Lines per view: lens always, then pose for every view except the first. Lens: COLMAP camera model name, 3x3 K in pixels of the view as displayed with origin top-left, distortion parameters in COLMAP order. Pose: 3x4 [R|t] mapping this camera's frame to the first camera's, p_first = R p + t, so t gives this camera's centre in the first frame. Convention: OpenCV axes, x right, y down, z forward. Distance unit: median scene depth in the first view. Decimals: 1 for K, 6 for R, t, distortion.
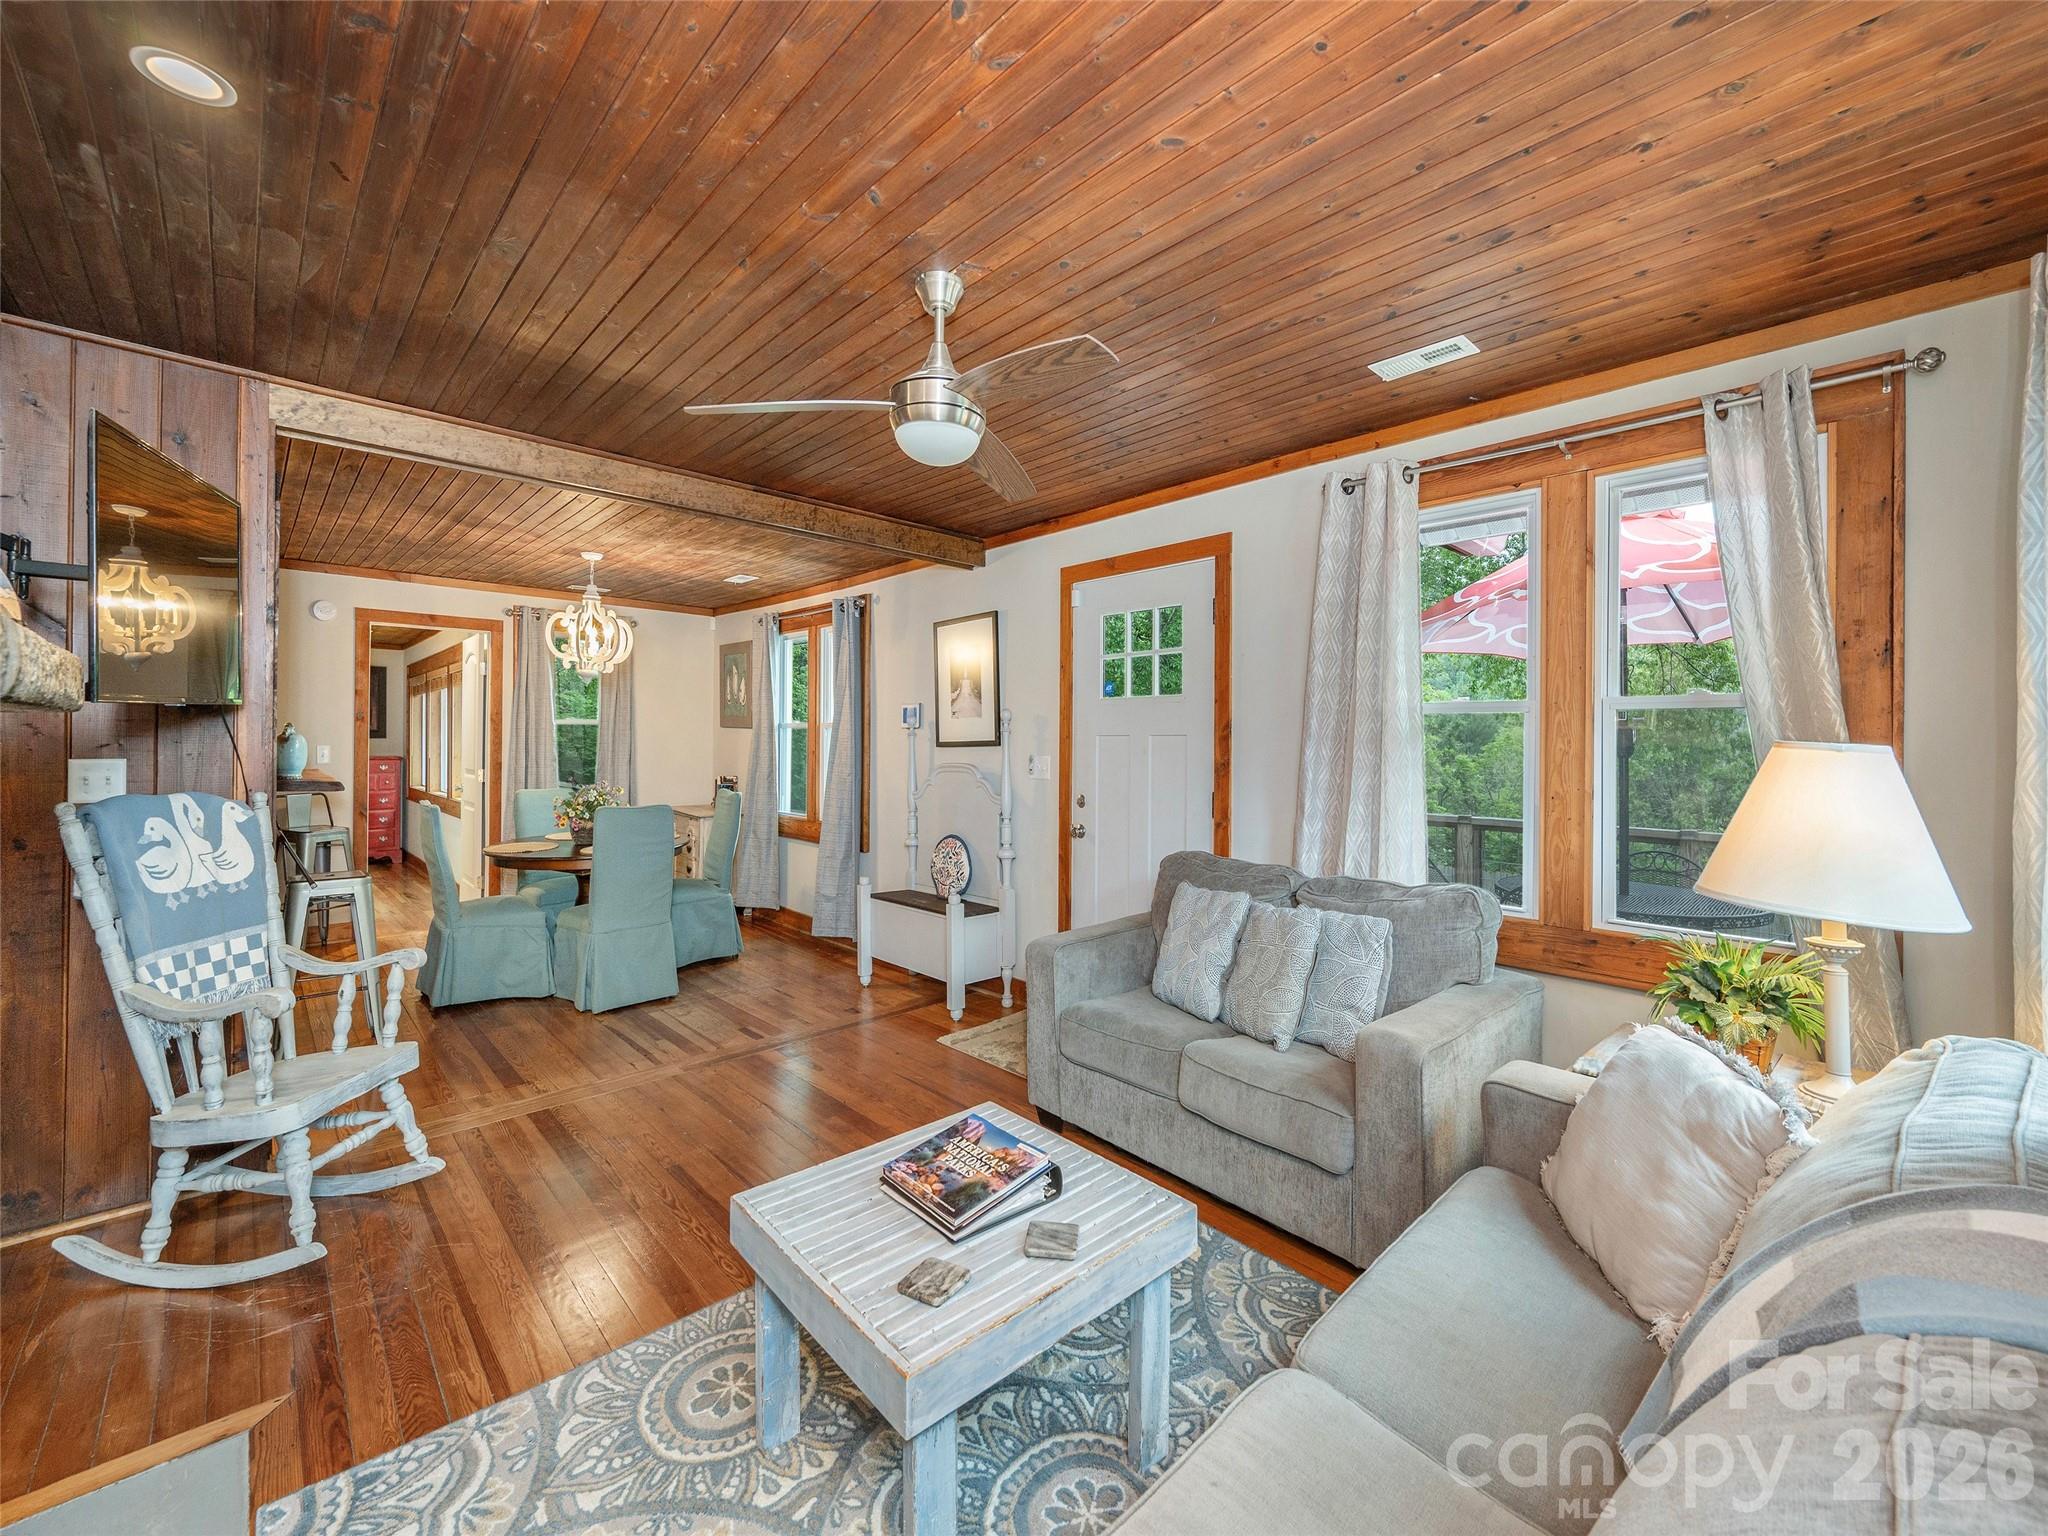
lens RADIAL K [[878.0, 0, 964.6], [0, 878.0, 756.0], [0, 0, 1]] dist [0.000435, 0.000427]
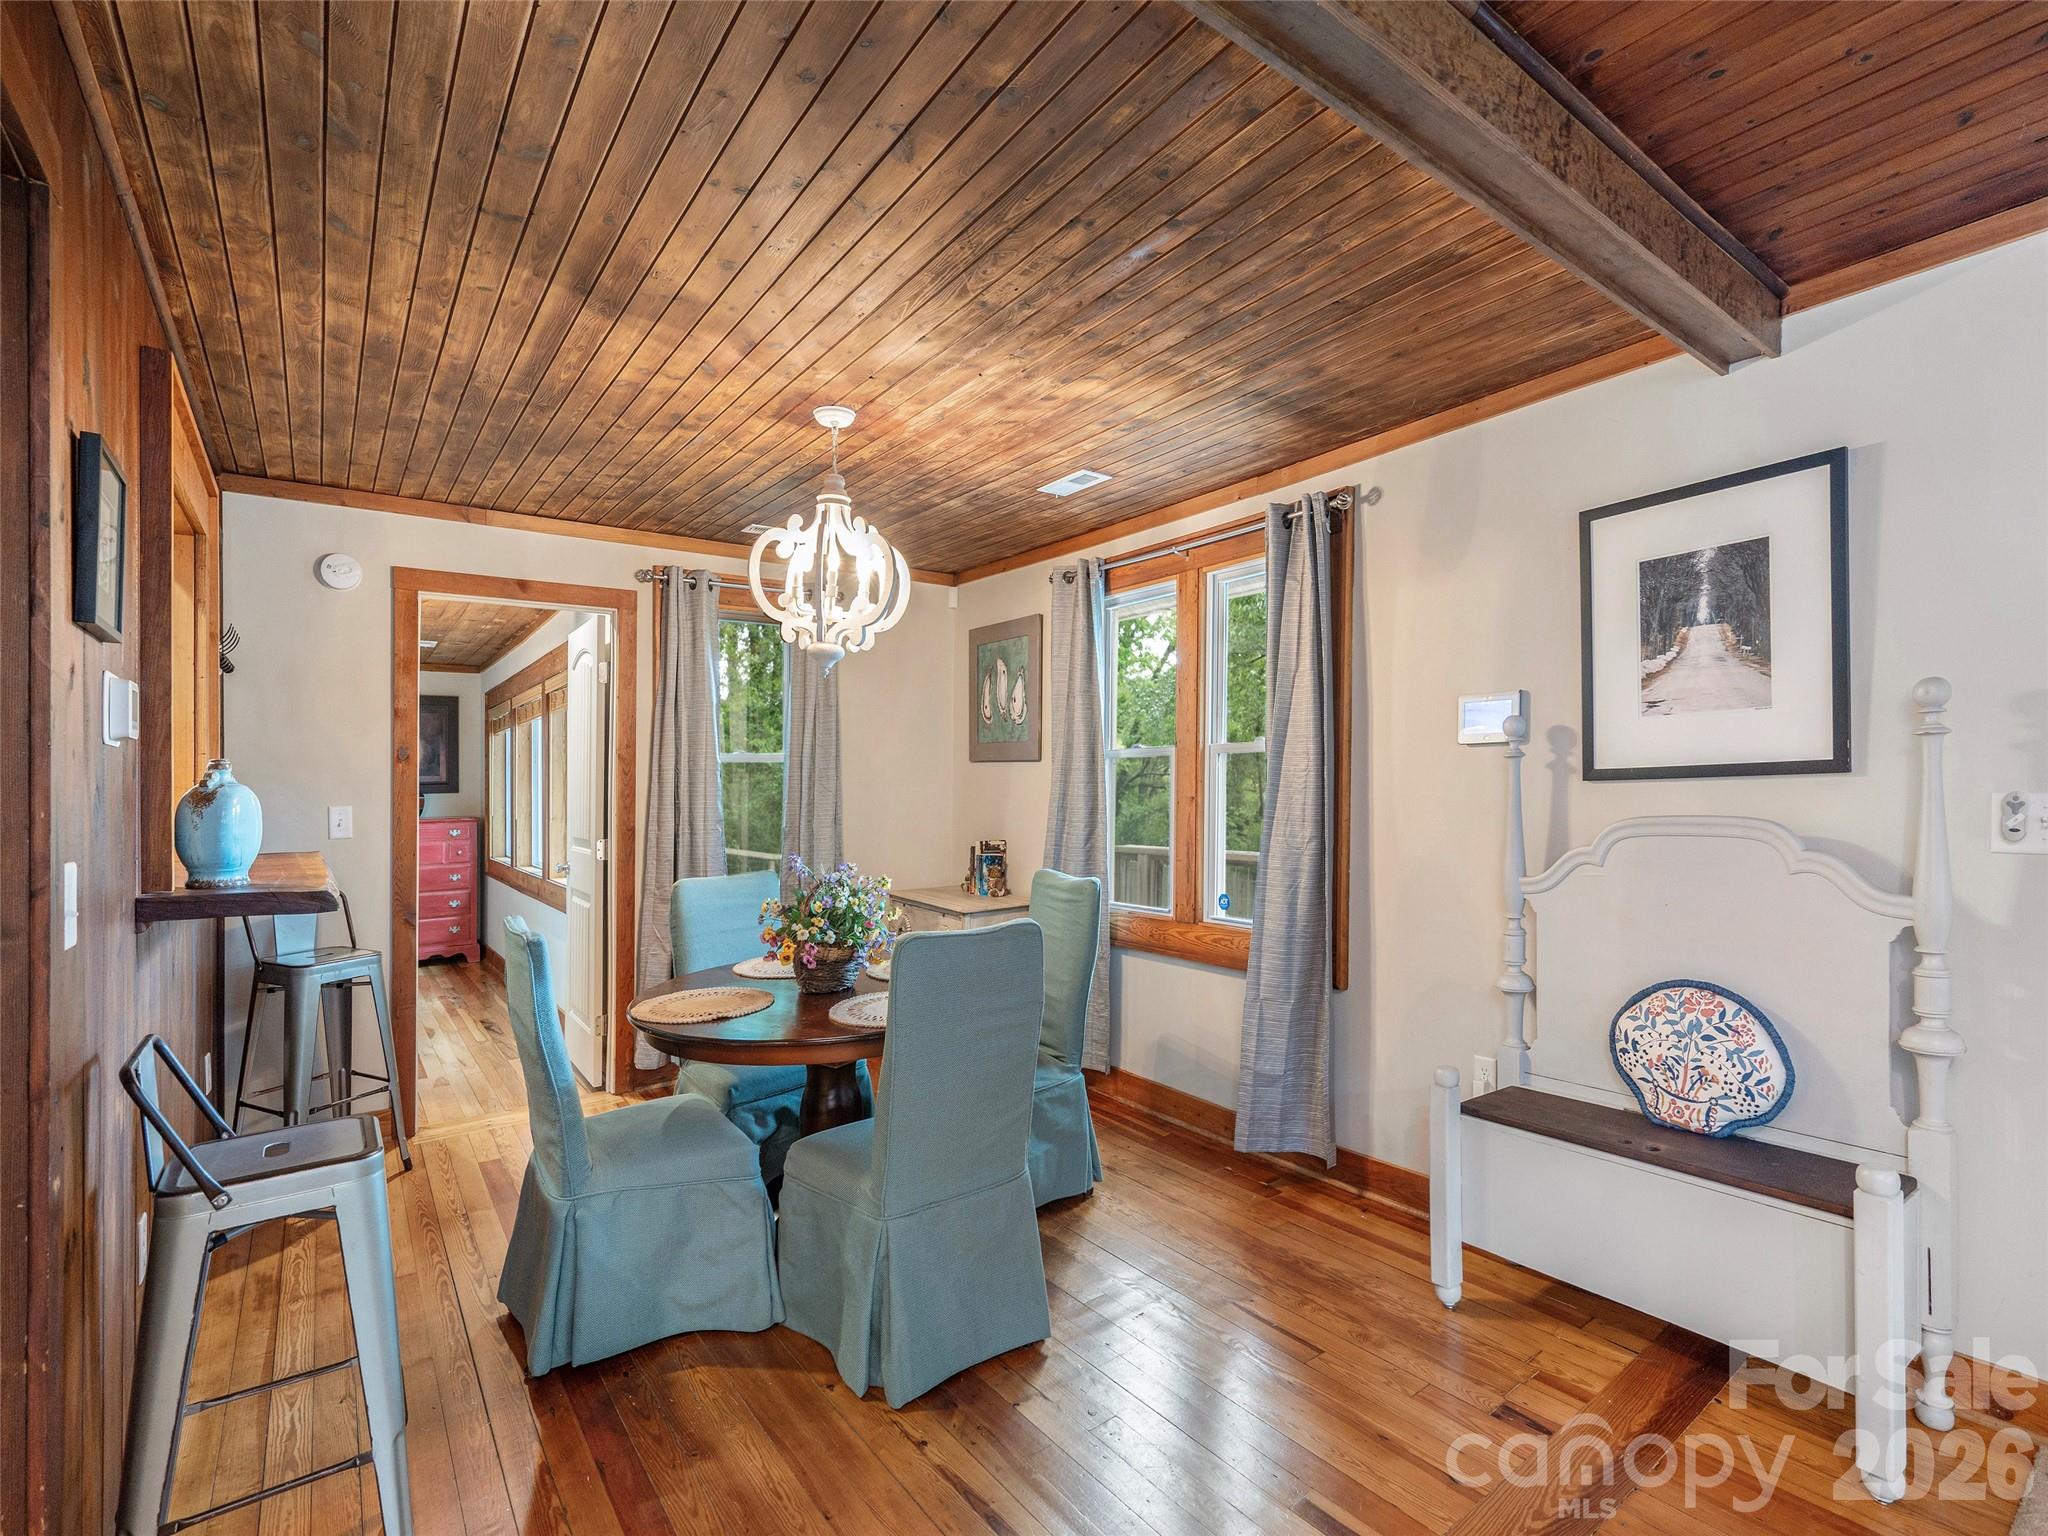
lens RADIAL K [[946.5, 0, 1024.0], [0, 946.5, 768.0], [0, 0, 1]] dist [-0.001757, -0.000946]
pose [[0.998412, -0.025268, -0.050346, -0.292122], [0.023650, 0.999192, -0.032487, -0.007547], [0.051126, 0.031245, 0.998203, 0.469296]]
